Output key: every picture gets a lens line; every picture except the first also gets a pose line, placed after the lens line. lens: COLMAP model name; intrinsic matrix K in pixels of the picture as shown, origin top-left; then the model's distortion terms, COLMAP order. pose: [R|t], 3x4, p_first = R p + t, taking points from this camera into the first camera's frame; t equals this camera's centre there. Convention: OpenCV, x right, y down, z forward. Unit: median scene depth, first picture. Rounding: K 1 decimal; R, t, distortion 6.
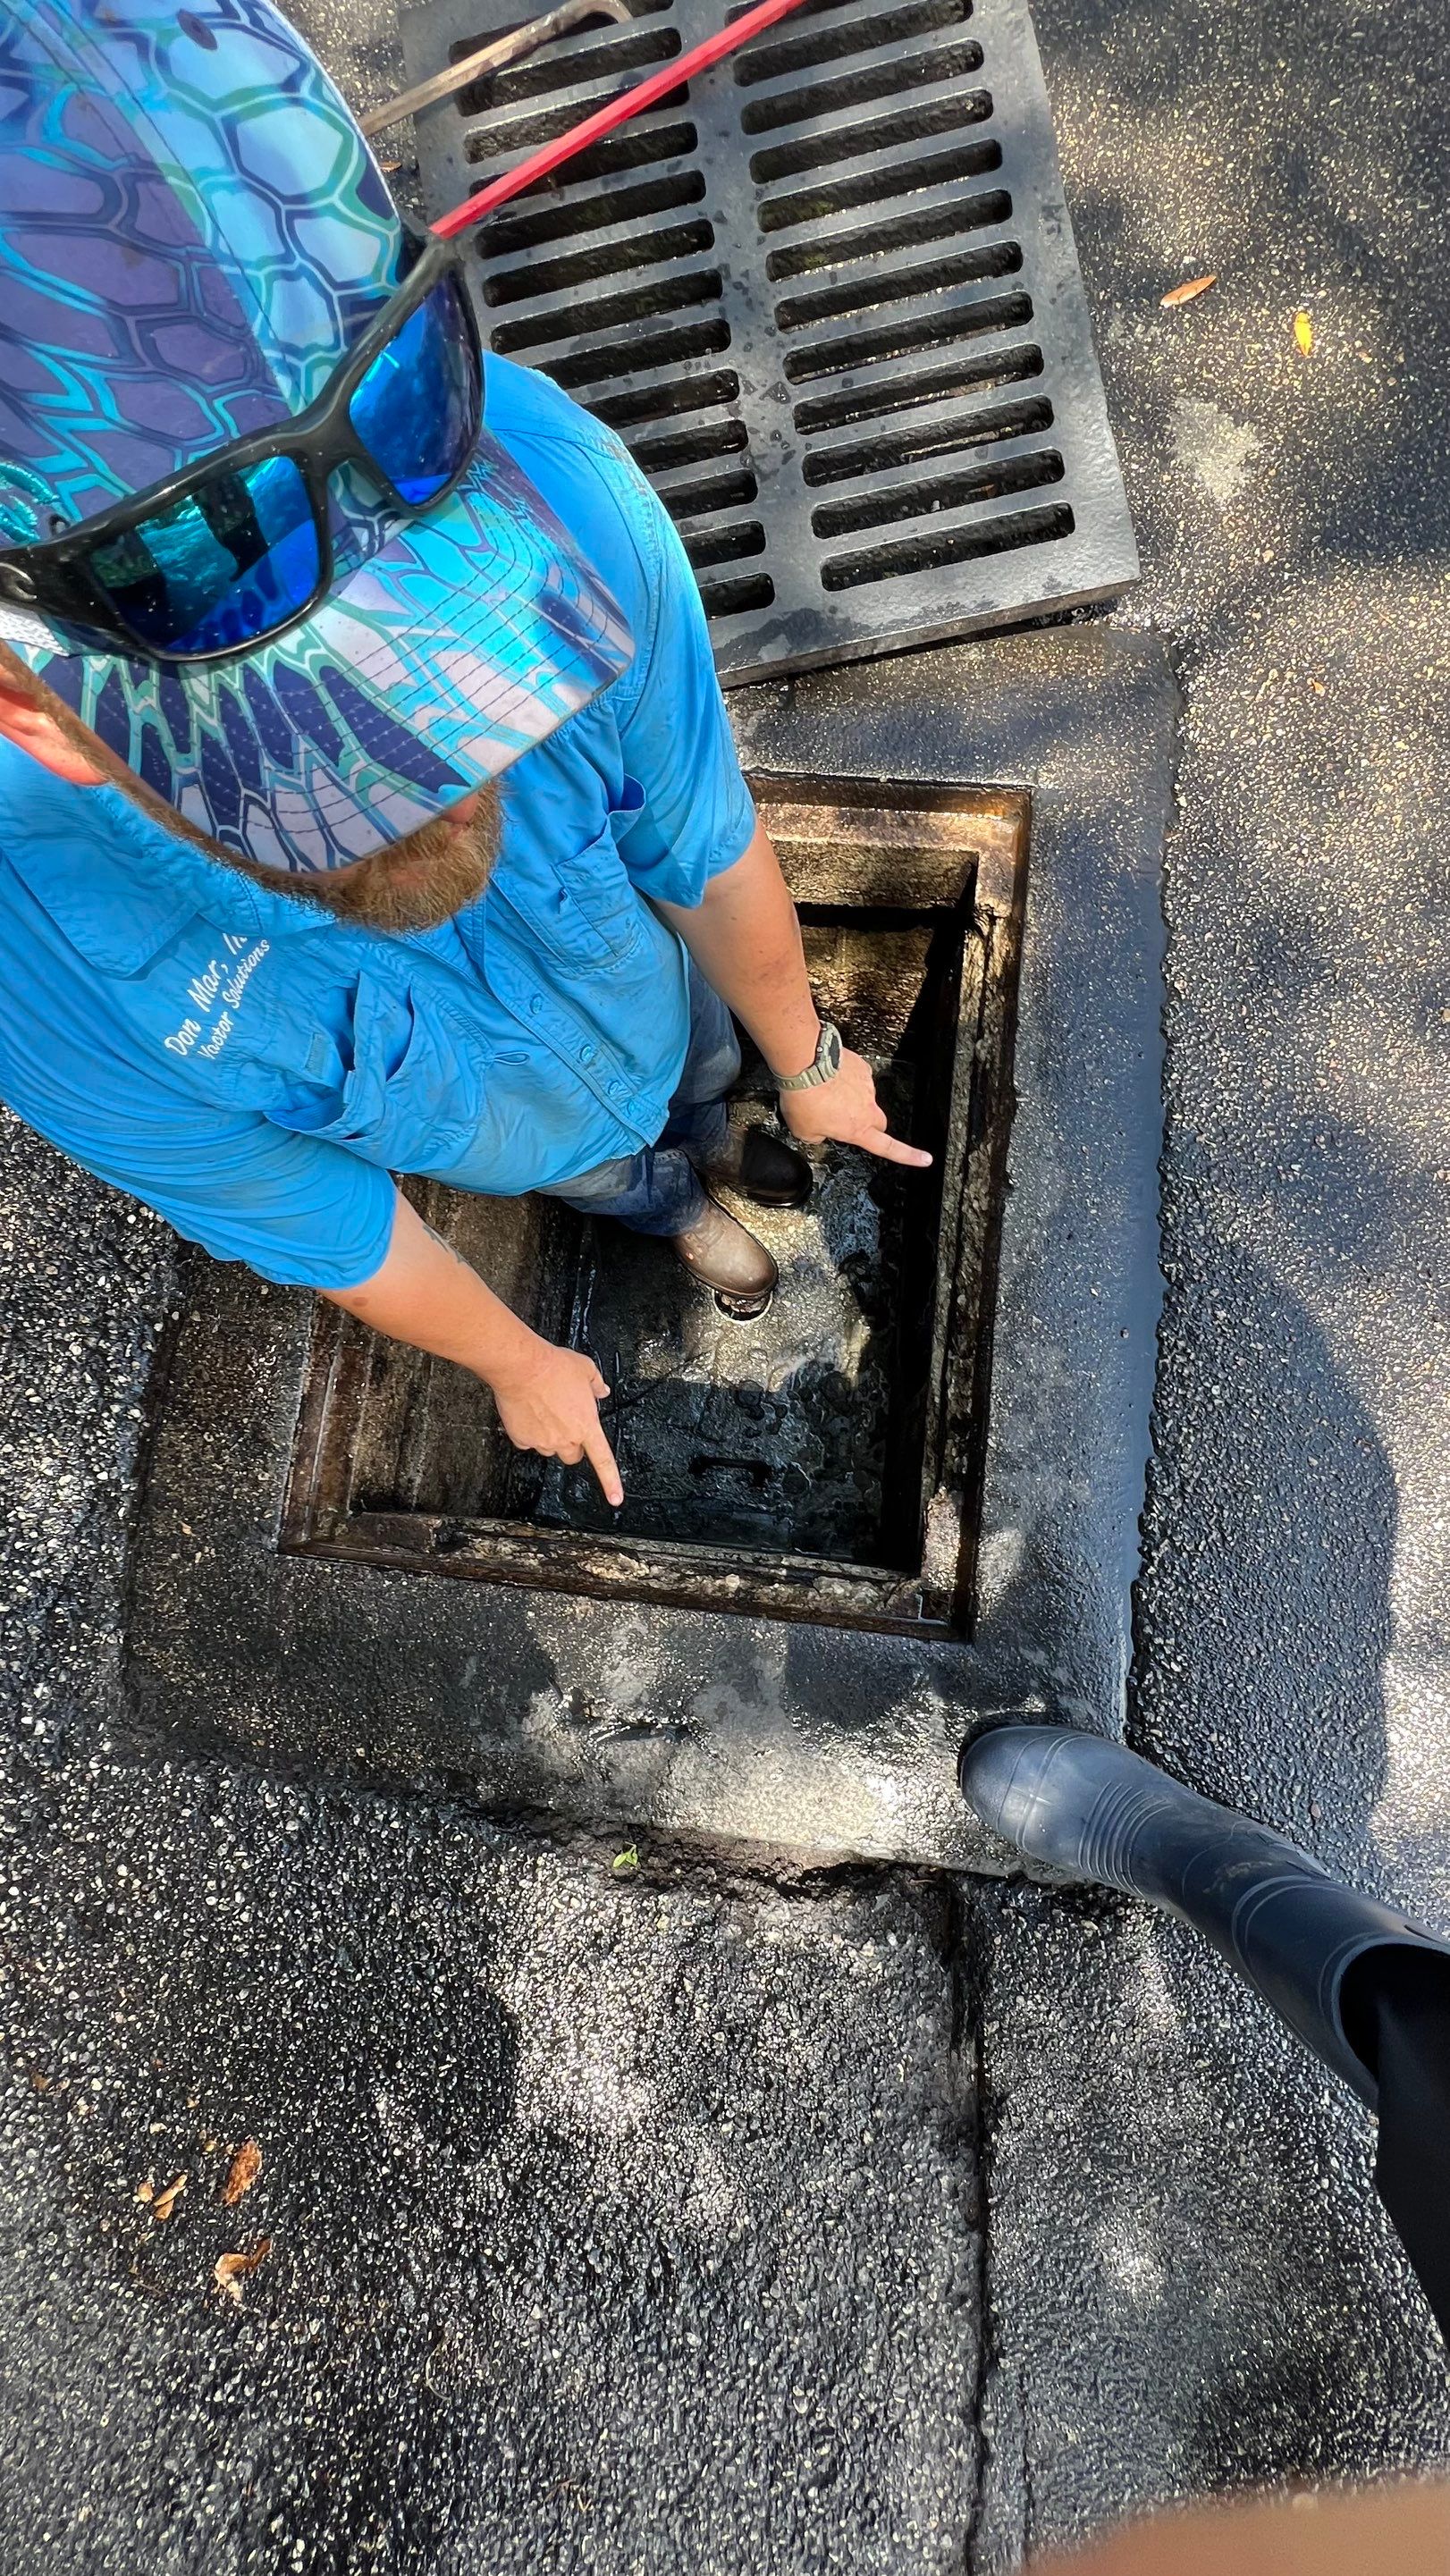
lens RADIAL K [[1009.4, 0, 733.3], [0, 1009.4, 1282.5], [0, 0, 1]] dist [0.000374, 0.000231]
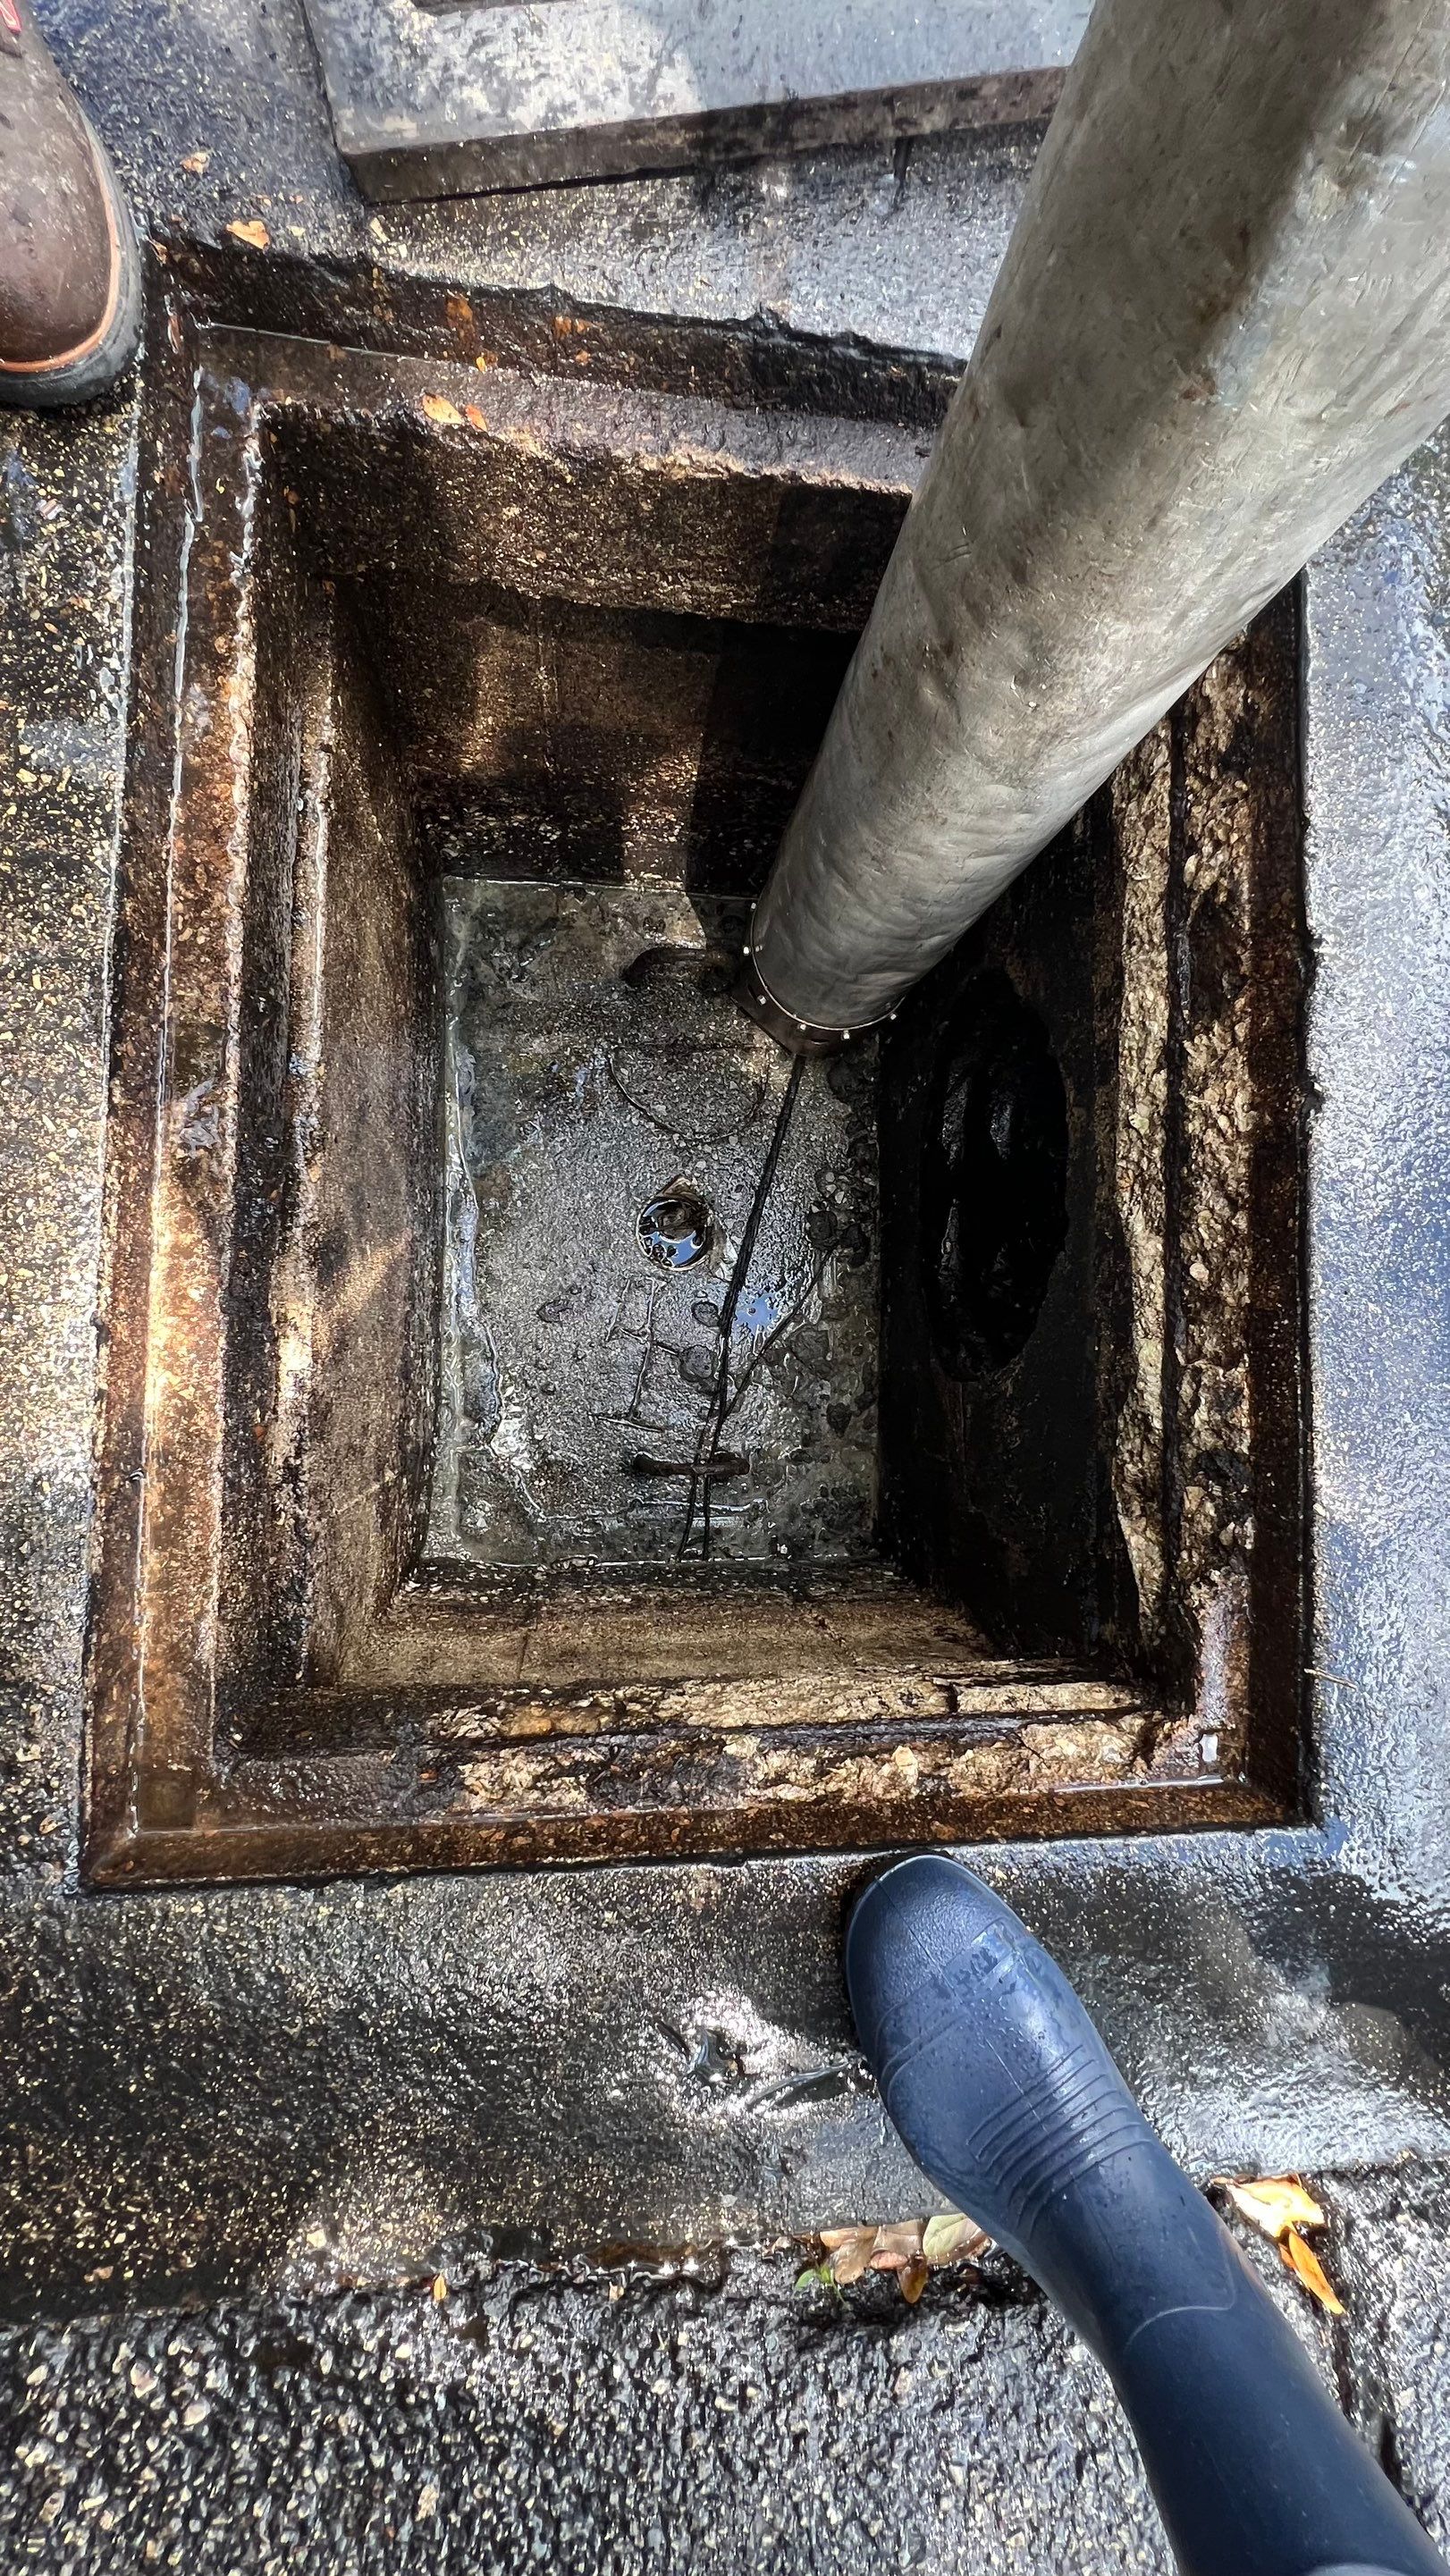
lens RADIAL K [[1031.7, 0, 734.5], [0, 1031.7, 1276.3], [0, 0, 1]] dist [0.000095, 0.000287]
pose [[0.970392, -0.084896, 0.226123, -0.226779], [0.057508, 0.990479, 0.125078, -0.085606], [-0.234589, -0.108371, 0.966035, 0.461522]]
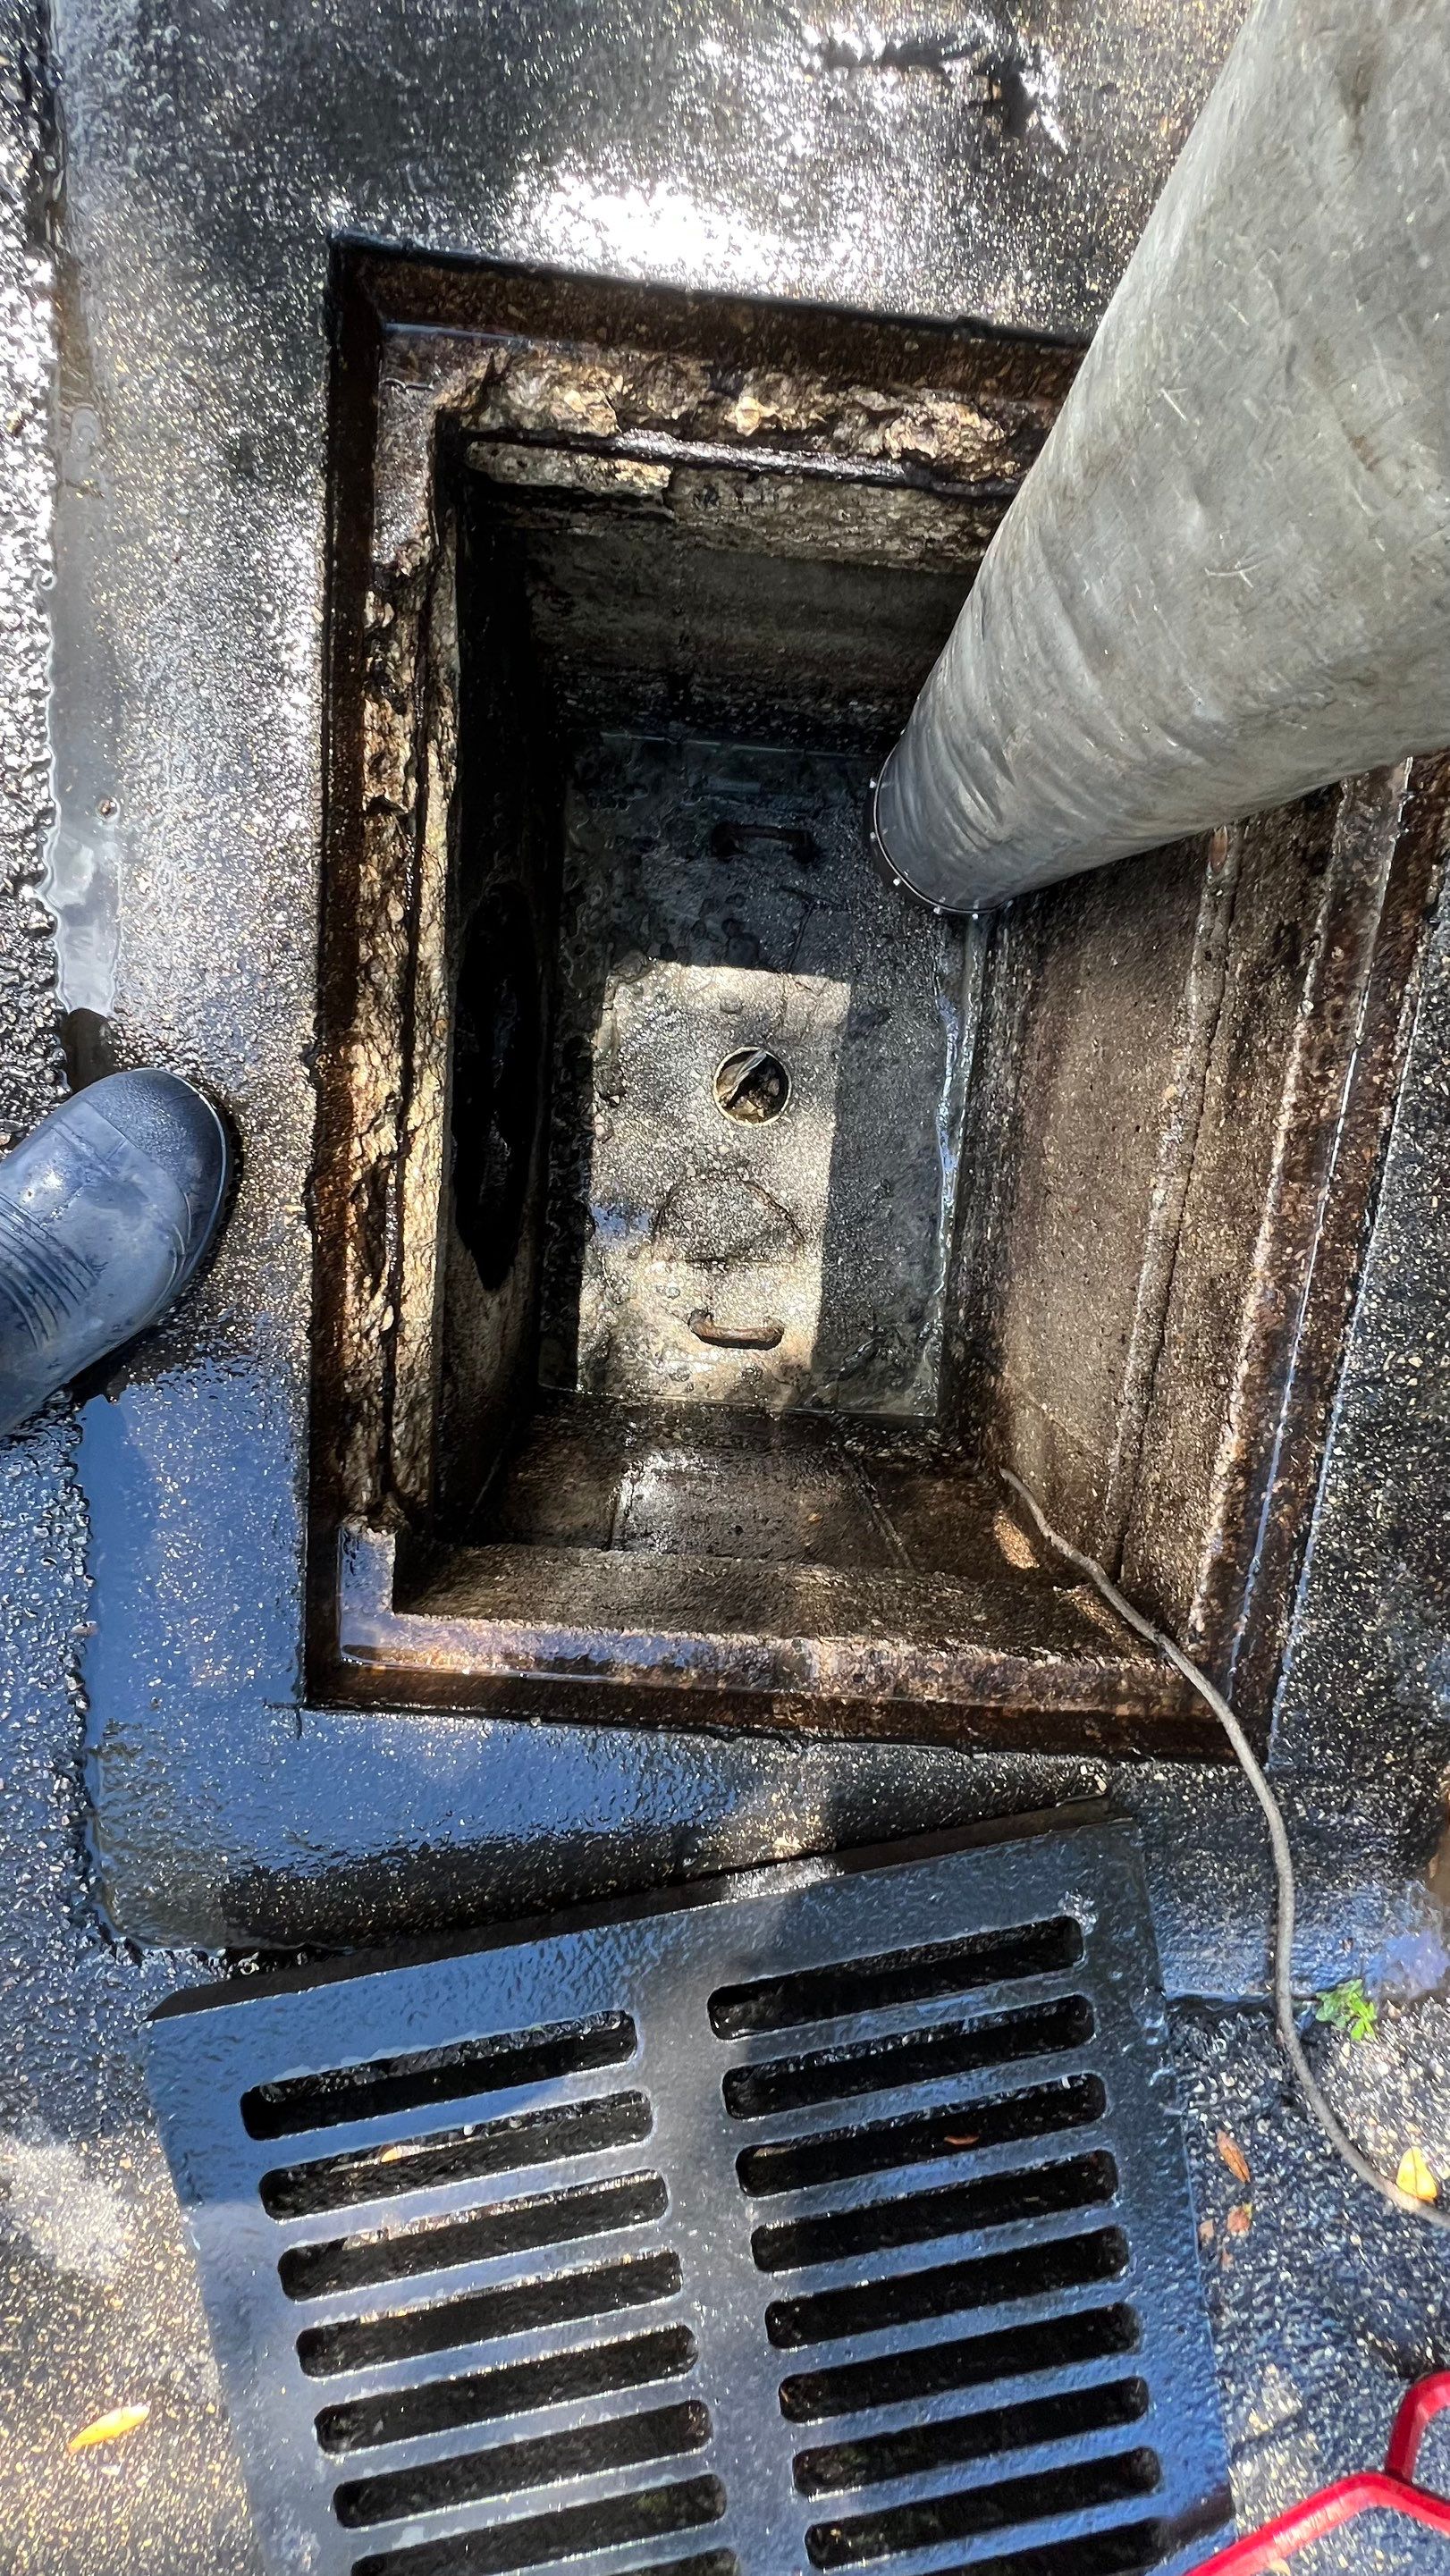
lens RADIAL K [[1031.7, 0, 734.5], [0, 1031.7, 1276.3], [0, 0, 1]] dist [0.000095, 0.000287]
pose [[-0.998845, 0.012132, 0.046491, -0.015910], [-0.013008, -0.999743, -0.018585, -0.219485], [0.046254, -0.019168, 0.998746, 0.378650]]
